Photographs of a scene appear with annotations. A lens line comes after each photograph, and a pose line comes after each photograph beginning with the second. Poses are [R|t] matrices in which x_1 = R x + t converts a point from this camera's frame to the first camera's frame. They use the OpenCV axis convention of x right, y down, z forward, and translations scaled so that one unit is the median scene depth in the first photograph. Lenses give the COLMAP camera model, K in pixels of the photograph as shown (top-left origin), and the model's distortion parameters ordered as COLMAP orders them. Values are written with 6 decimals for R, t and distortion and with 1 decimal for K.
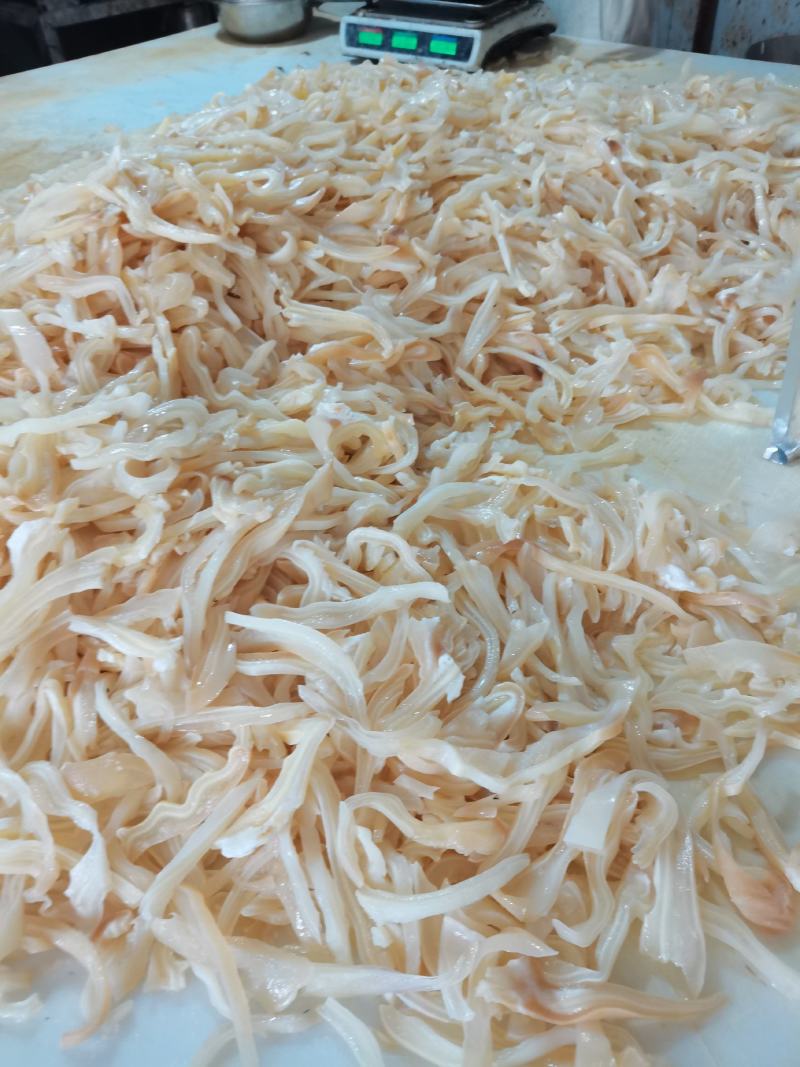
lens RADIAL K [[798.7, 0, 400.0], [0, 798.7, 533.5], [0, 0, 1]] dist [-0.019277, 0.002501]
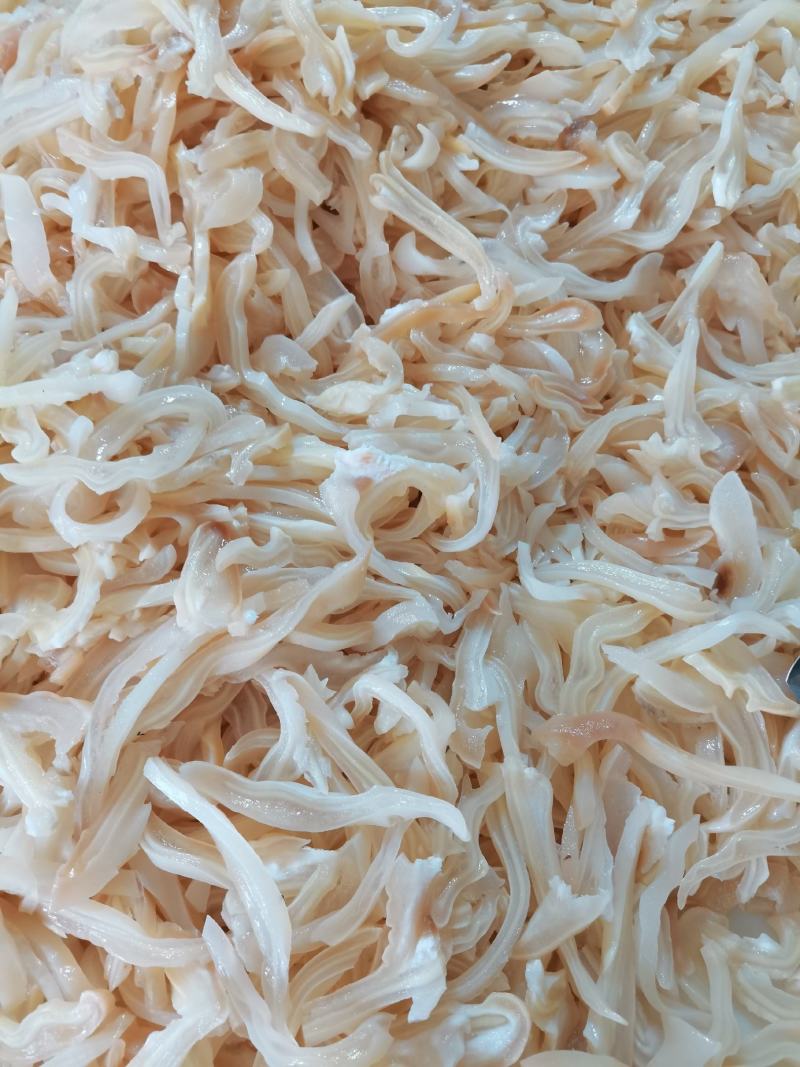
lens RADIAL K [[798.7, 0, 400.0], [0, 798.7, 533.5], [0, 0, 1]] dist [-0.019277, 0.002501]
pose [[0.948300, 0.279847, -0.149709, 0.032358], [-0.237466, 0.938592, 0.250309, -0.267680], [0.210564, -0.201817, 0.956521, 0.368100]]
